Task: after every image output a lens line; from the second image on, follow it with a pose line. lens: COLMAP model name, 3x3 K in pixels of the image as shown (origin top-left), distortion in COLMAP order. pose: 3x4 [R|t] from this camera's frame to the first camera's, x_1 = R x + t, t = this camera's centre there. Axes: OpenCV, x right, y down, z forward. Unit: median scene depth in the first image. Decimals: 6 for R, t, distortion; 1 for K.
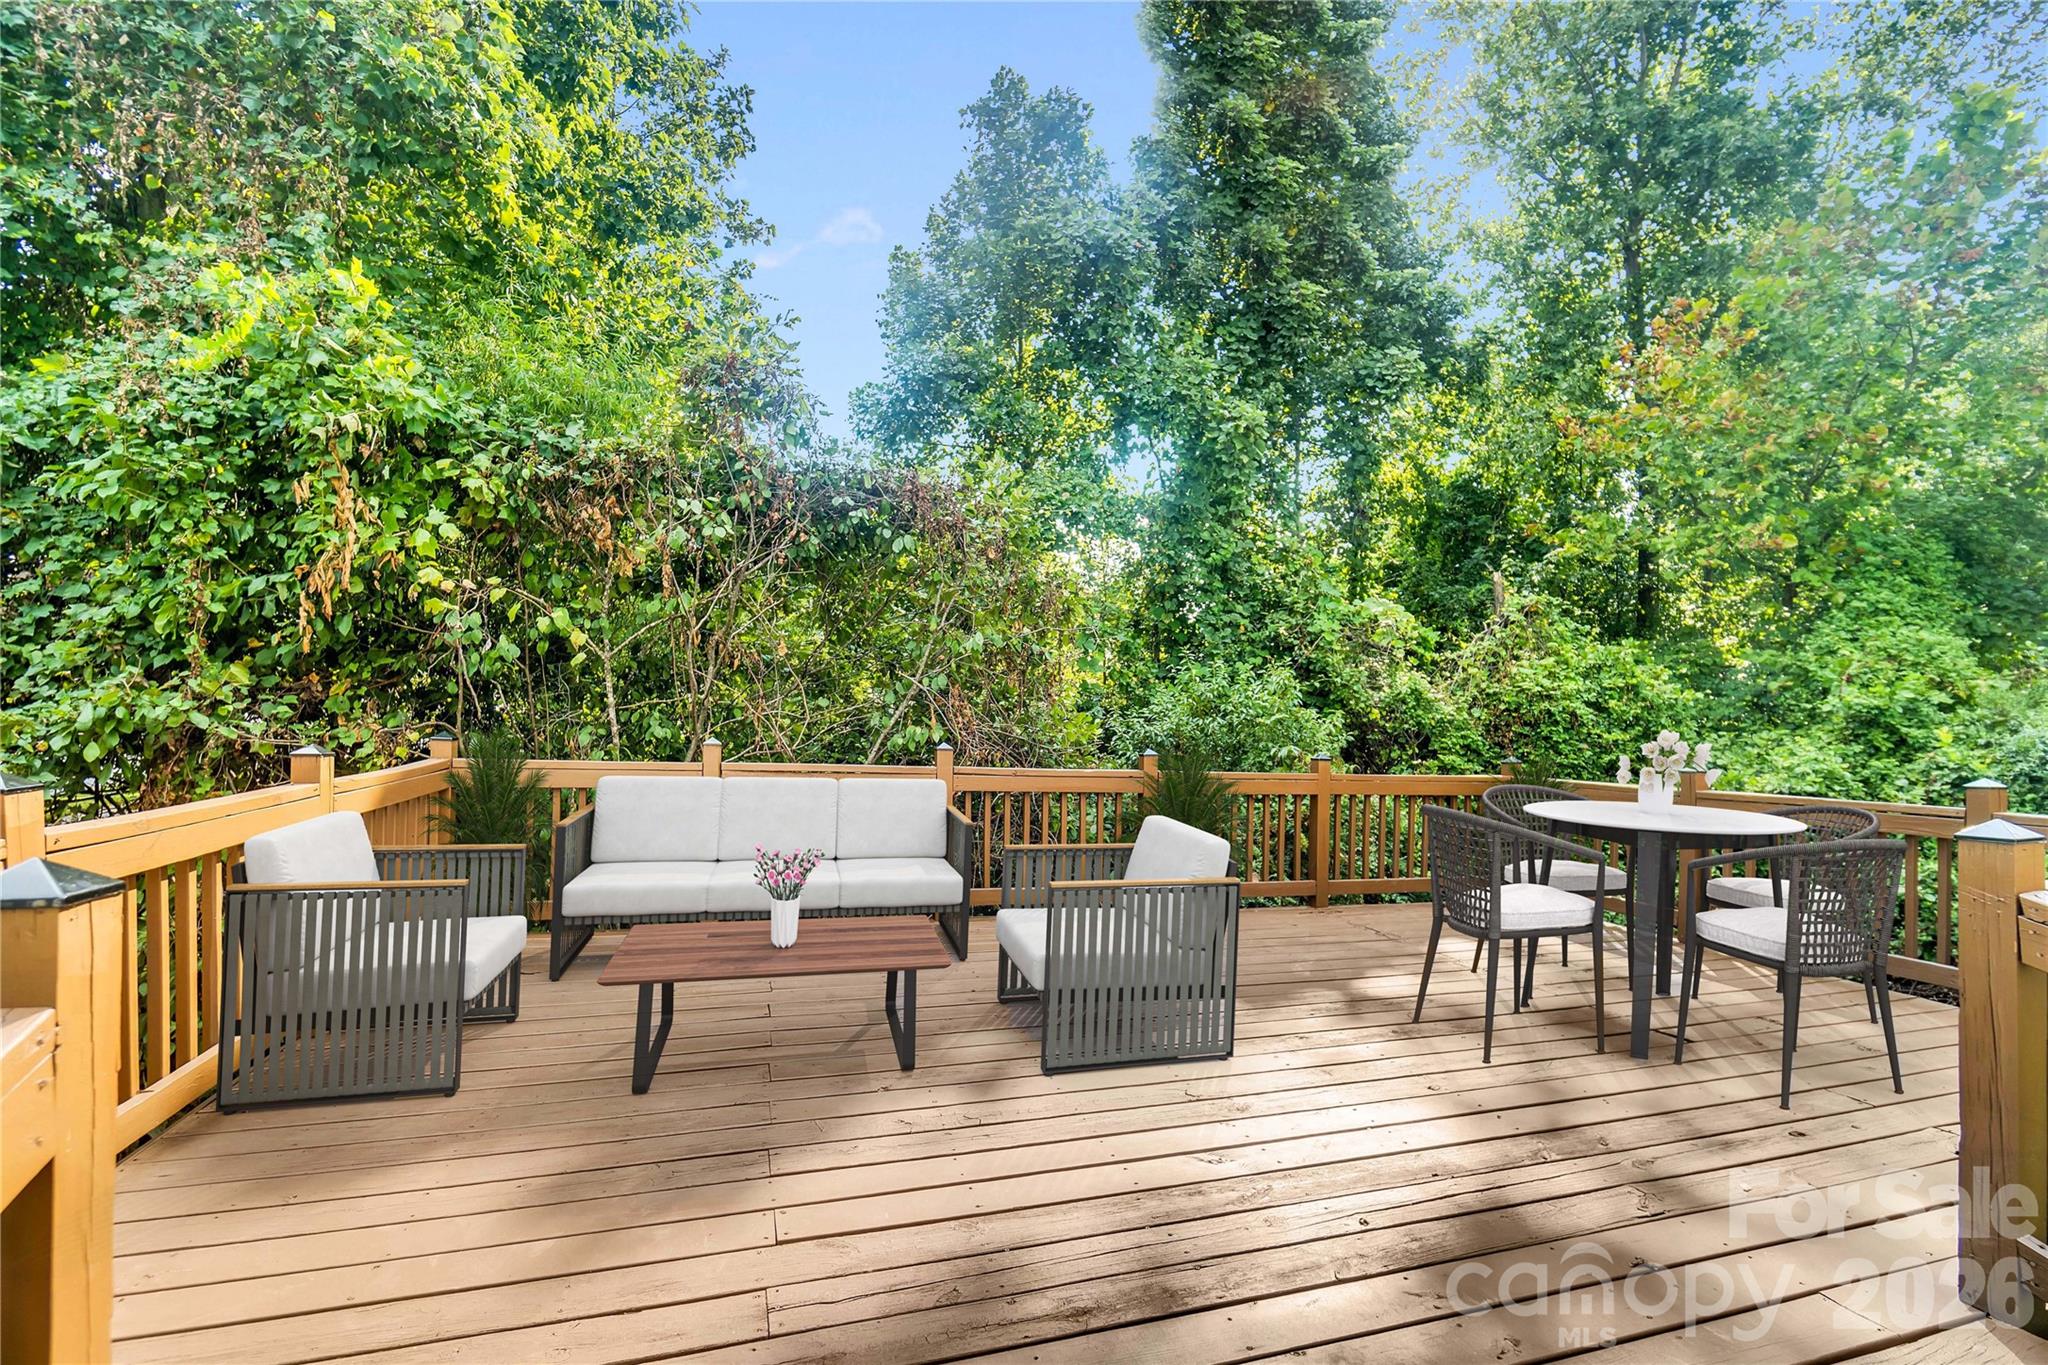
lens RADIAL K [[880.9, 0, 1026.5], [0, 880.9, 729.0], [0, 0, 1]] dist [-0.002357, -0.003668]
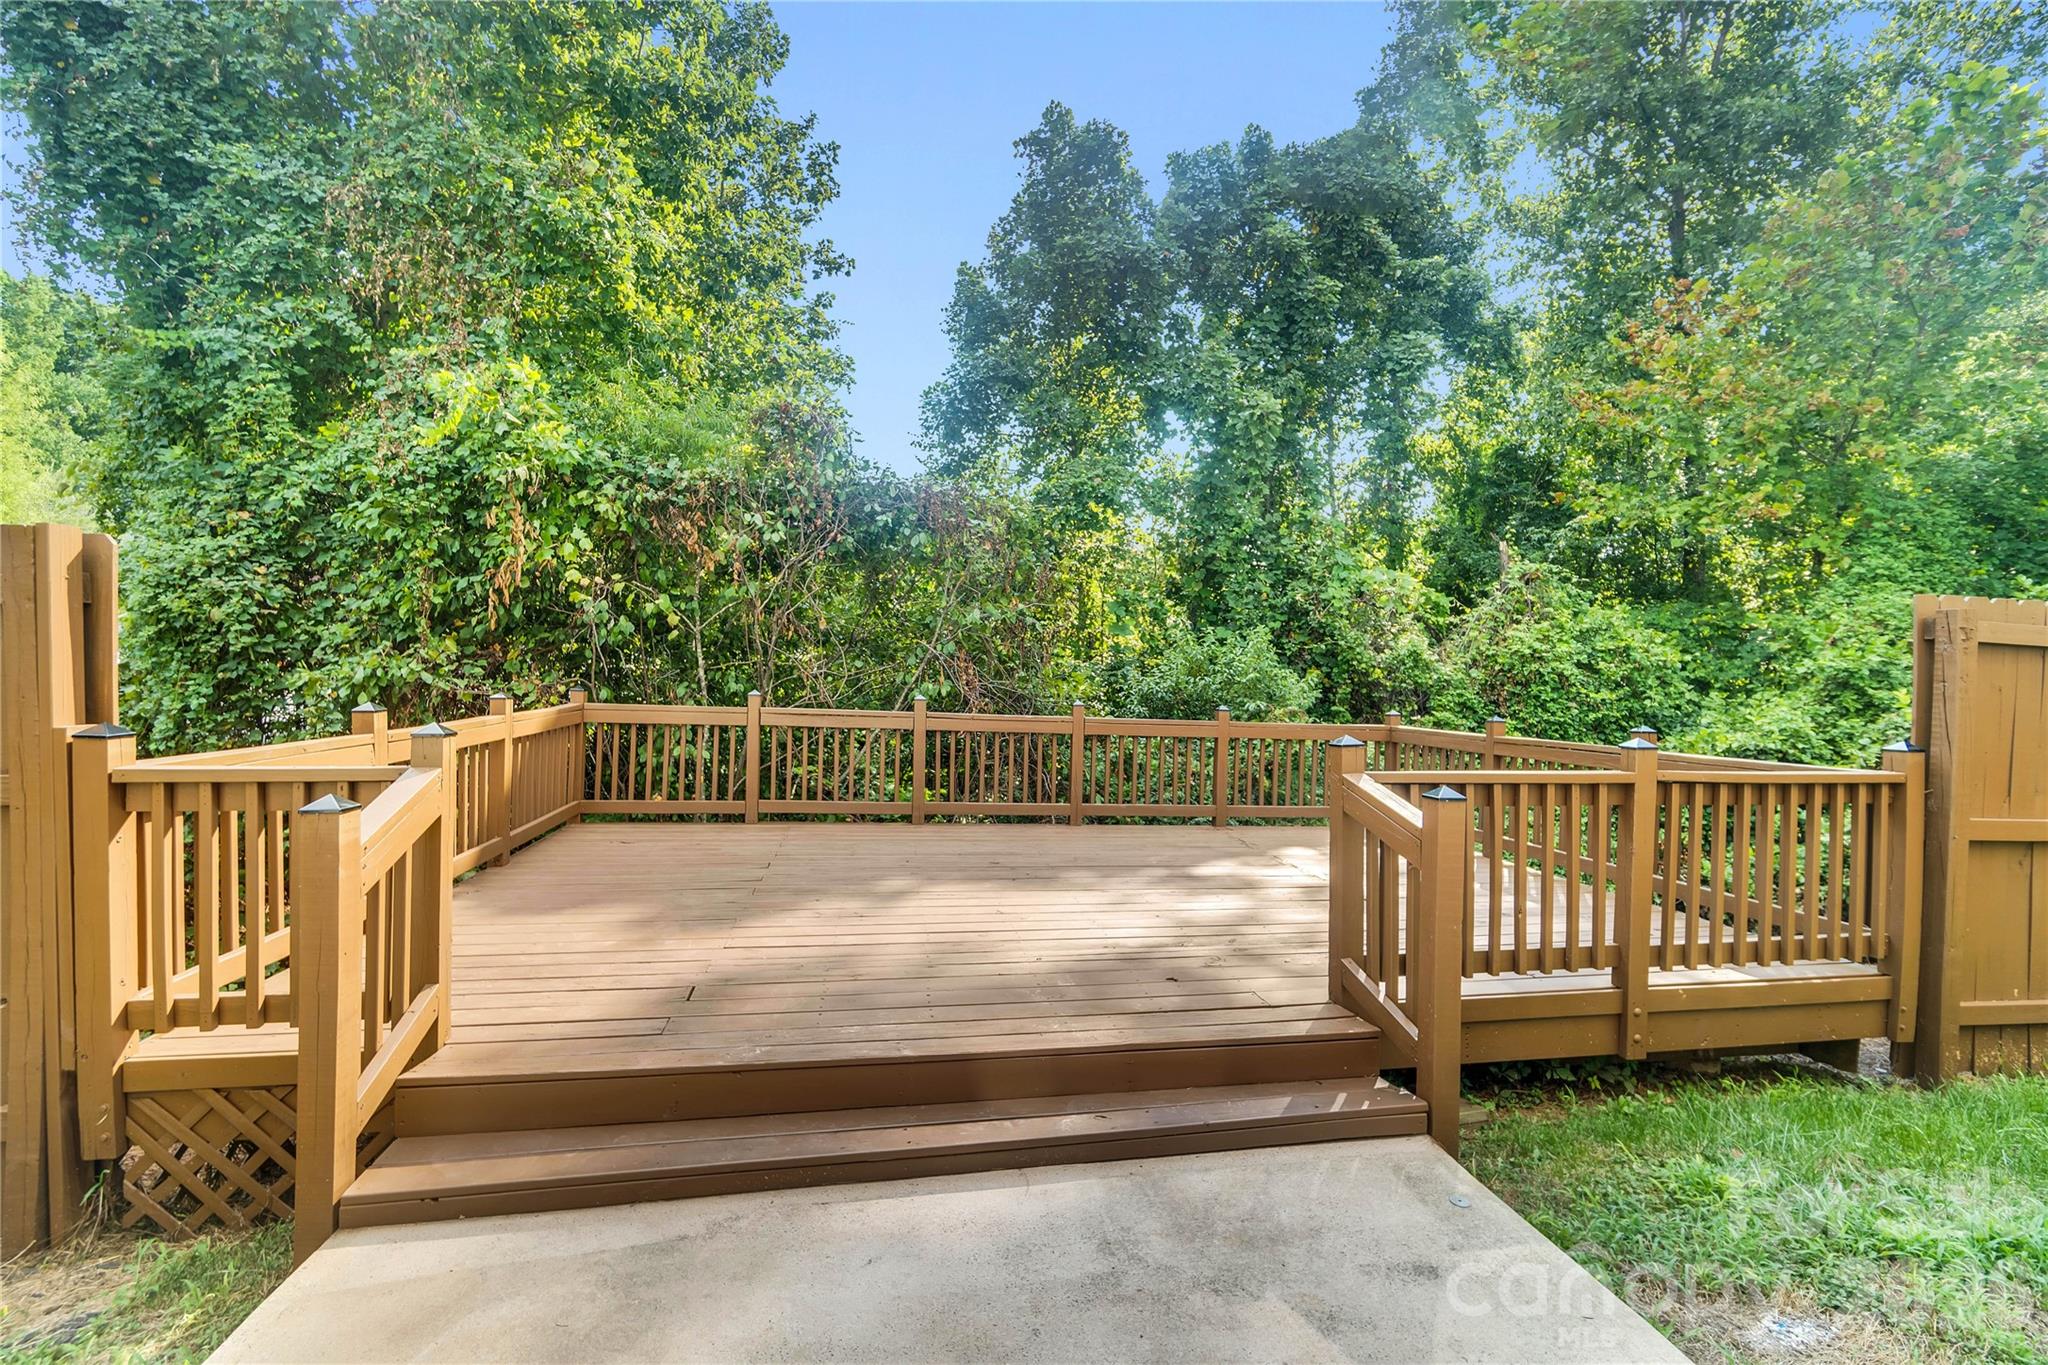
lens RADIAL K [[878.0, 0, 1024.0], [0, 878.0, 682.5], [0, 0, 1]] dist [-0.008626, -0.000596]
pose [[0.990743, 0.005175, -0.135649, 0.139476], [-0.005486, 0.999983, -0.001924, -0.002335], [0.135637, 0.002650, 0.990755, -0.177871]]
